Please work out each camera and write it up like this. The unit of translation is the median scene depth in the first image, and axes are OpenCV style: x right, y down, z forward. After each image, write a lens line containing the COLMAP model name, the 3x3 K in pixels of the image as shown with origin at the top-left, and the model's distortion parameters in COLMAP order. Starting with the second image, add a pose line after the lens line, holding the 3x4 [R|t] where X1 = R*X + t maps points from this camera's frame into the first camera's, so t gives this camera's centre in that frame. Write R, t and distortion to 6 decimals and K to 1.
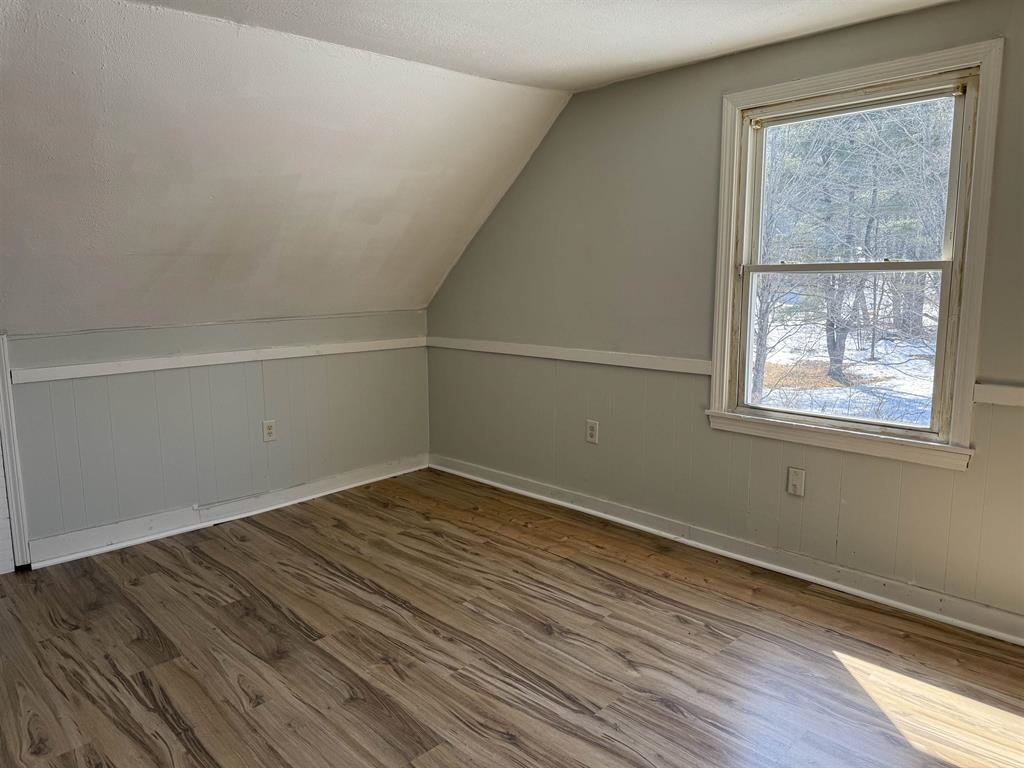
lens RADIAL K [[725.4, 0, 512.5], [0, 725.4, 383.4], [0, 0, 1]] dist [0.050099, -0.064140]
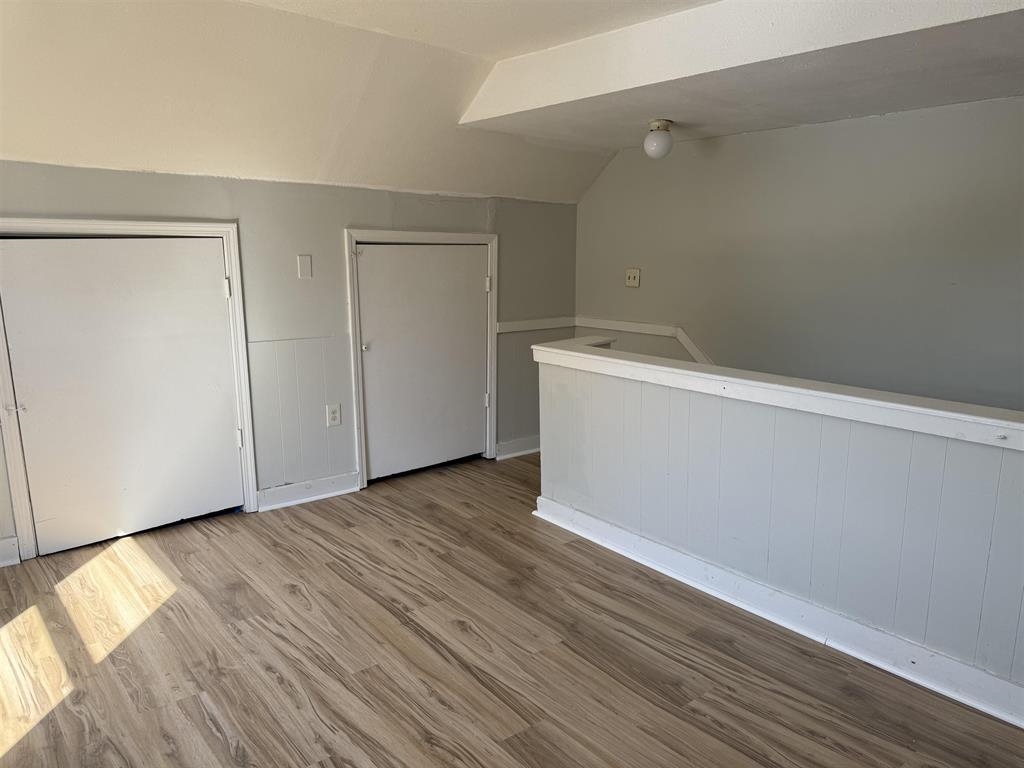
lens RADIAL K [[725.4, 0, 511.3], [0, 725.4, 385.5], [0, 0, 1]] dist [0.050099, -0.064140]
pose [[-0.998506, -0.003584, 0.054523, -0.159189], [0.015026, 0.941364, 0.337059, -0.278028], [-0.052534, 0.337375, -0.939903, 1.733743]]
